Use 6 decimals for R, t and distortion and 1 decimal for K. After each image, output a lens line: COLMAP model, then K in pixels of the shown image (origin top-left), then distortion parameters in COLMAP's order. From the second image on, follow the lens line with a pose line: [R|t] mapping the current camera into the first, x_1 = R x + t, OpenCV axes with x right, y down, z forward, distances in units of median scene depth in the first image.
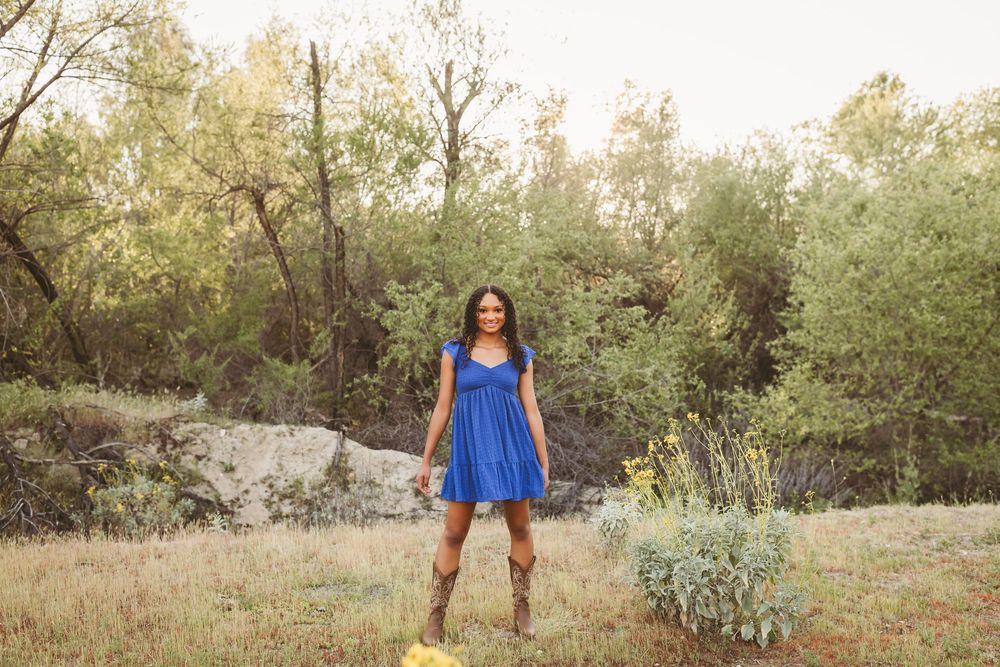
lens RADIAL K [[954.6, 0, 506.4], [0, 954.6, 334.1], [0, 0, 1]] dist [0.008410, 0.000000]
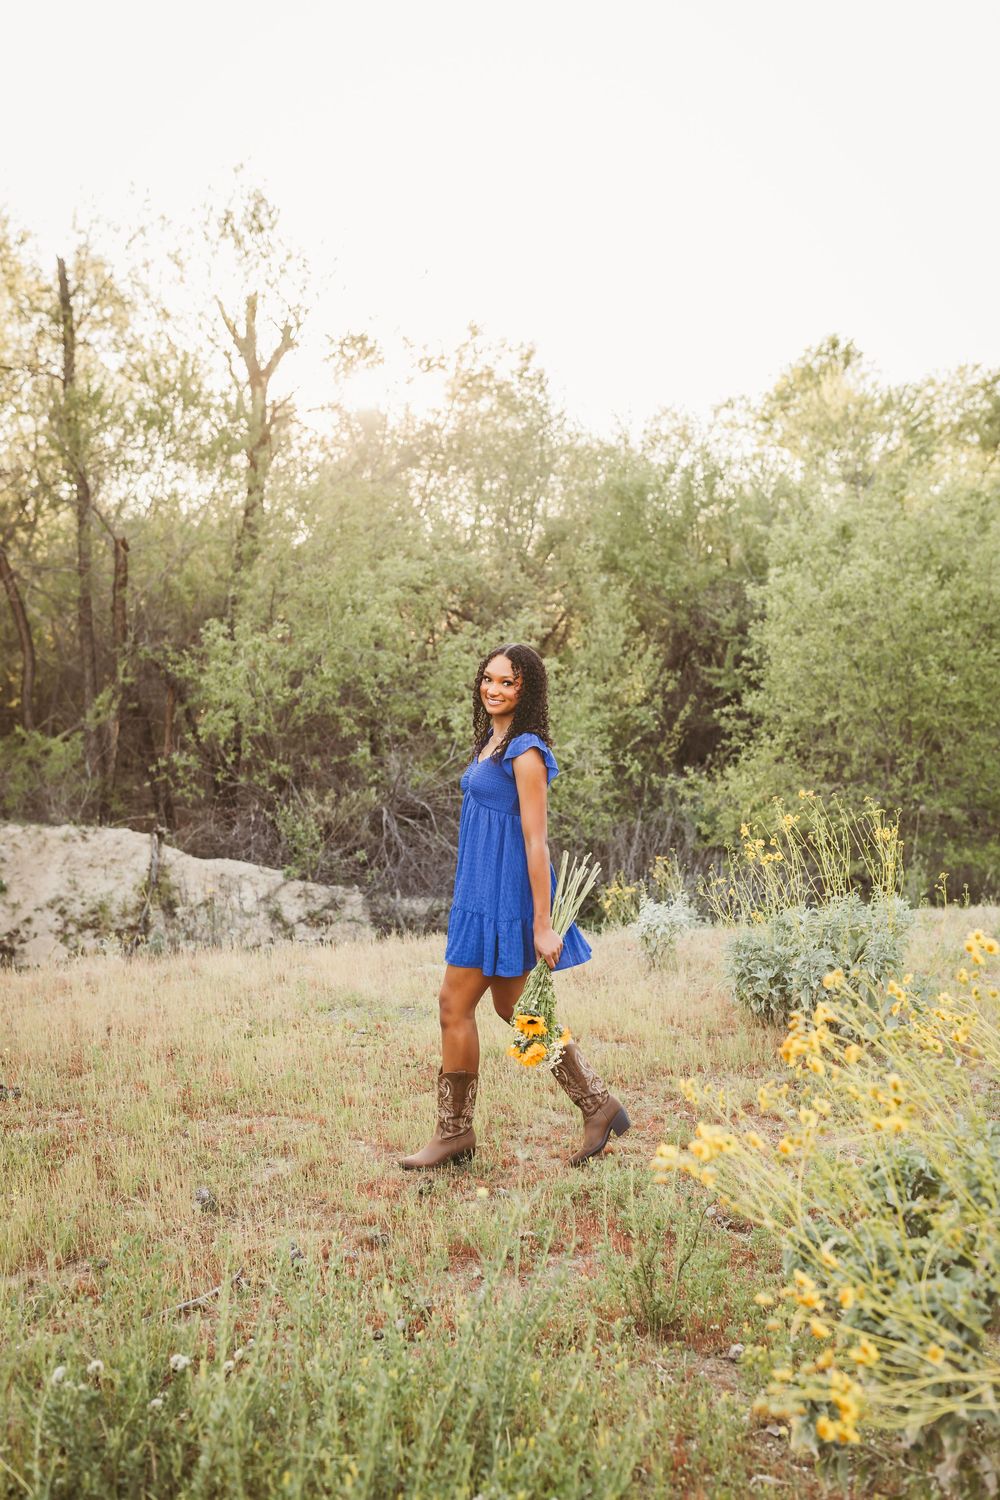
lens RADIAL K [[1431.9, 0, 508.9], [0, 1431.9, 747.5], [0, 0, 1]] dist [0.008410, 0.000000]
pose [[0.984159, -0.001620, 0.177282, -0.084086], [-0.004792, 0.999350, 0.035731, -0.000600], [-0.177224, -0.036014, 0.983511, -0.067346]]
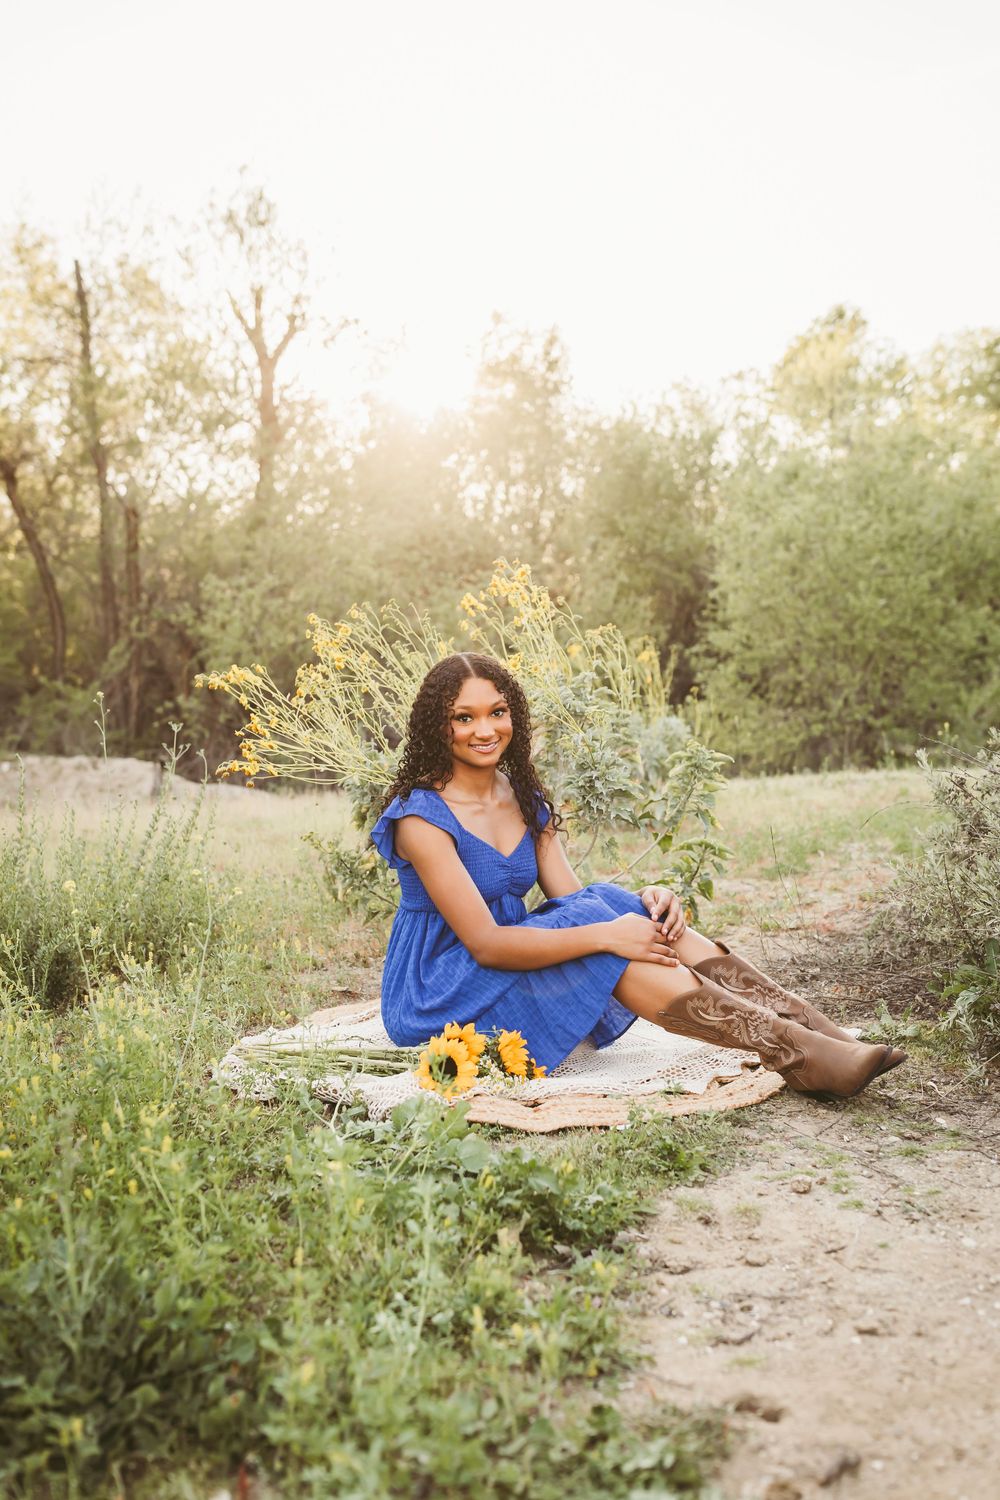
lens RADIAL K [[1431.9, 0, 500.5], [0, 1431.9, 742.3], [0, 0, 1]] dist [0.008410, 0.000000]
pose [[0.991737, -0.029682, 0.124807, -0.032256], [0.025533, 0.999071, 0.034713, 0.041596], [-0.125722, -0.031240, 0.991574, -0.169333]]
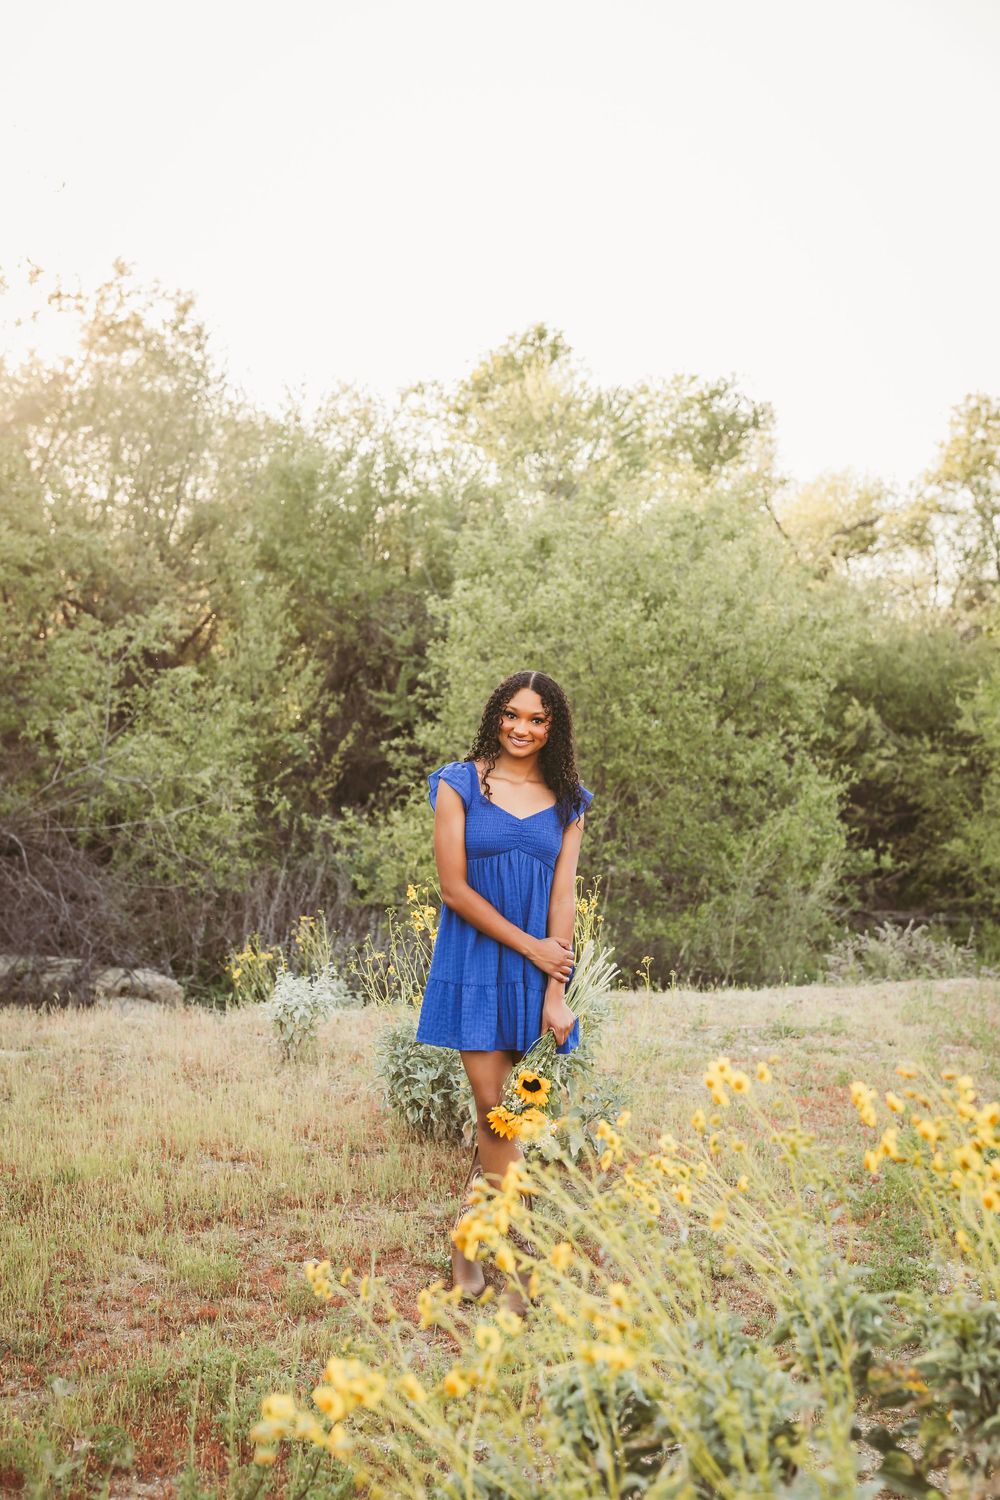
lens RADIAL K [[1668.7, 0, 510.2], [0, 1668.7, 735.2], [0, 0, 1]] dist [0.022806, 0.000000]
pose [[0.919758, 0.064078, 0.387220, -0.075812], [-0.069255, 0.997599, -0.000585, -0.000174], [-0.386328, -0.026279, 0.921987, -0.040713]]
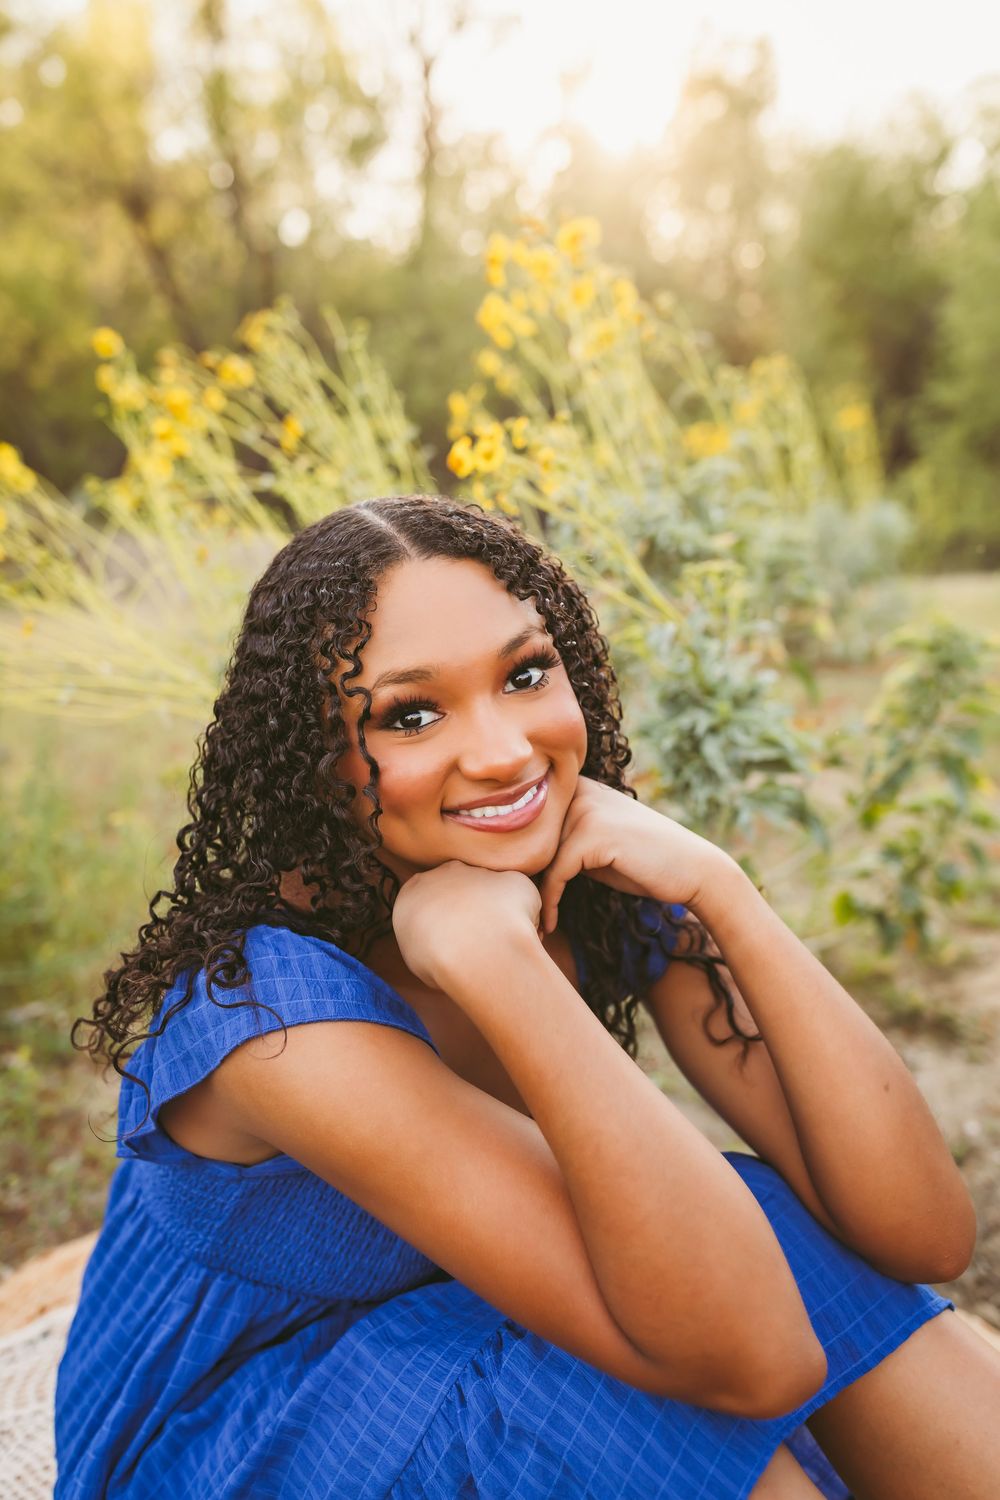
lens RADIAL K [[1431.9, 0, 493.8], [0, 1431.9, 747.4], [0, 0, 1]] dist [0.008410, 0.000000]
pose [[0.999611, -0.021080, -0.018255, -0.003881], [0.024277, 0.979948, 0.197768, 0.037962], [0.013720, -0.198134, 0.980079, -0.049547]]
